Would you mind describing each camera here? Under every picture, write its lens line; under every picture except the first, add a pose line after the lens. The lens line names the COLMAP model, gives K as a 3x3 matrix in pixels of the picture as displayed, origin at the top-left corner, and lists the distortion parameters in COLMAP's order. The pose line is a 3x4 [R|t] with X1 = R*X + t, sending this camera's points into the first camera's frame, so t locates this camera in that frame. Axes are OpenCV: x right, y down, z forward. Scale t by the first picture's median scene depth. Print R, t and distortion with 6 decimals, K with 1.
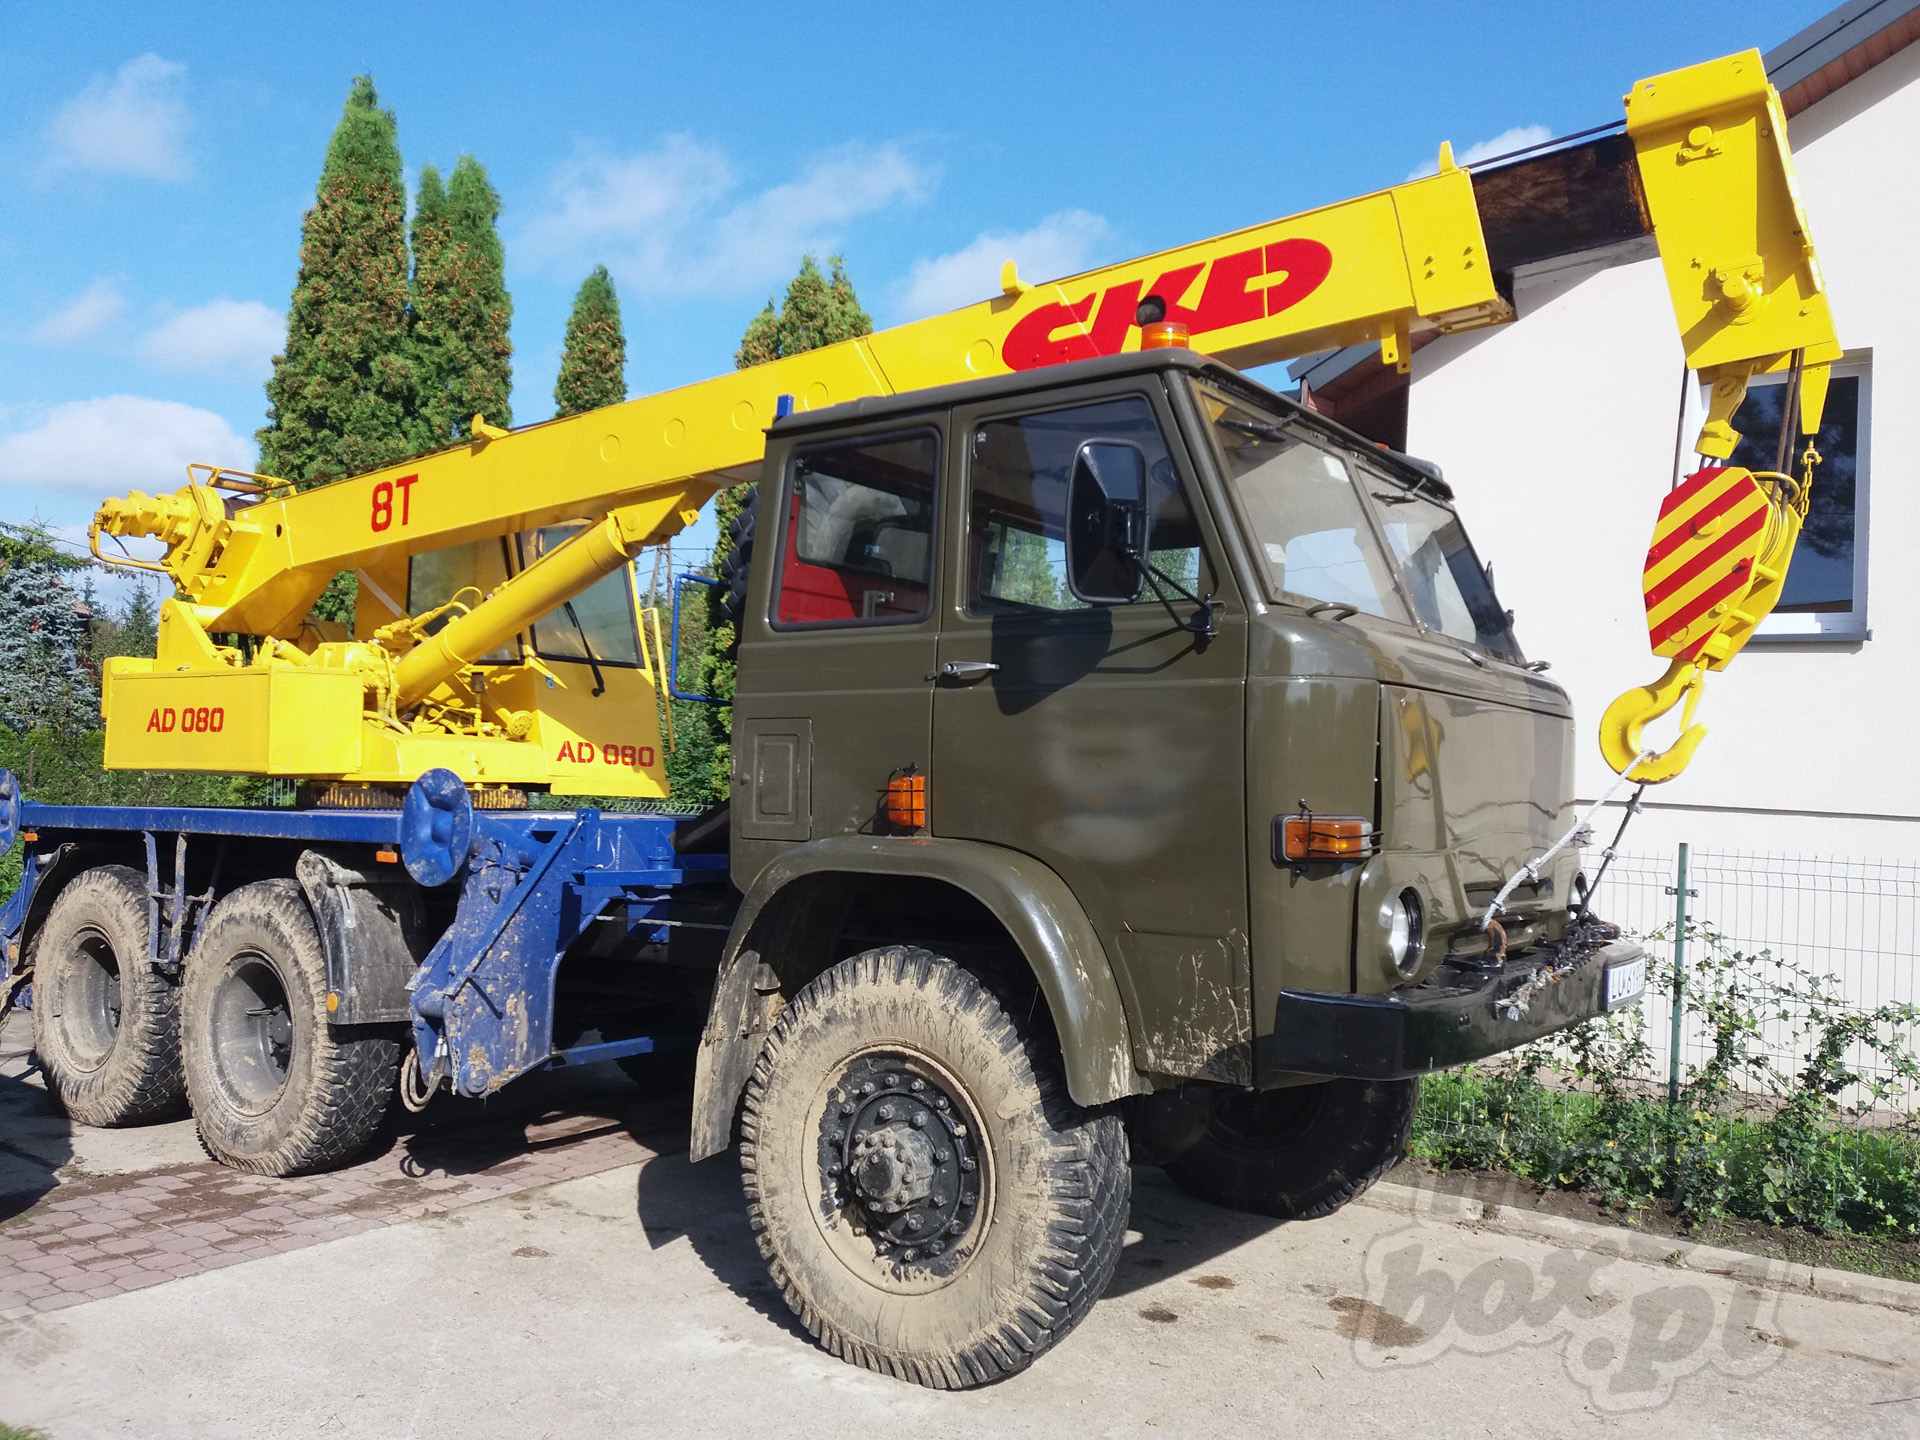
lens RADIAL K [[1626.7, 0, 894.0], [0, 1626.7, 720.9], [0, 0, 1]] dist [-0.000582, -0.009589]
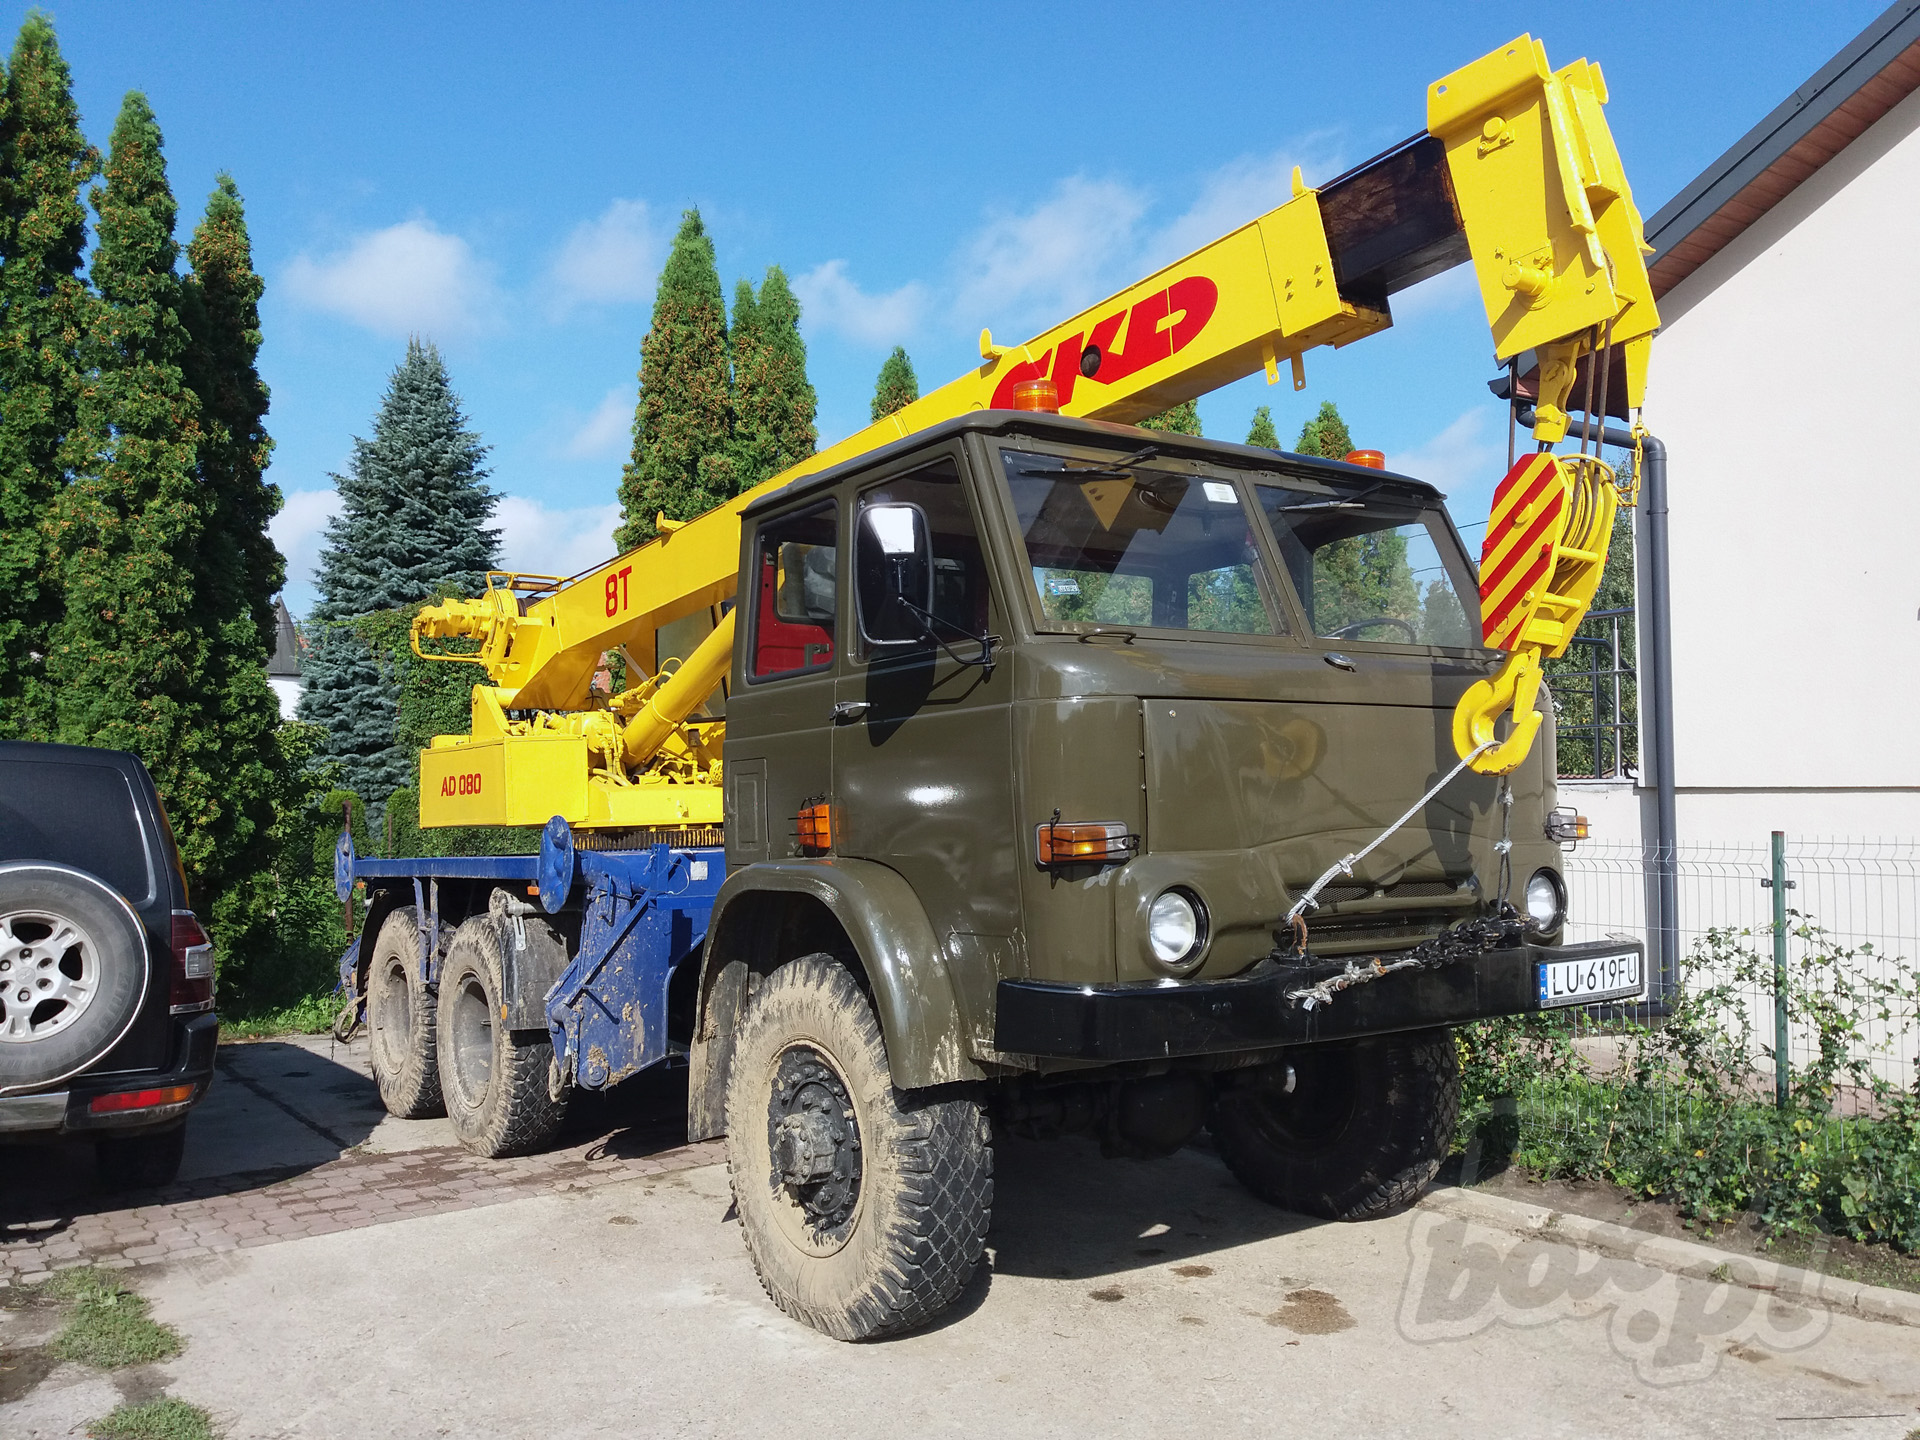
lens RADIAL K [[1603.3, 0, 885.1], [0, 1603.3, 718.6], [0, 0, 1]] dist [0.018895, -0.054986]
pose [[0.941577, -0.067354, -0.329993, 0.320193], [0.059701, 0.997661, -0.033284, 0.010560], [0.331463, 0.011638, 0.943396, -0.039437]]
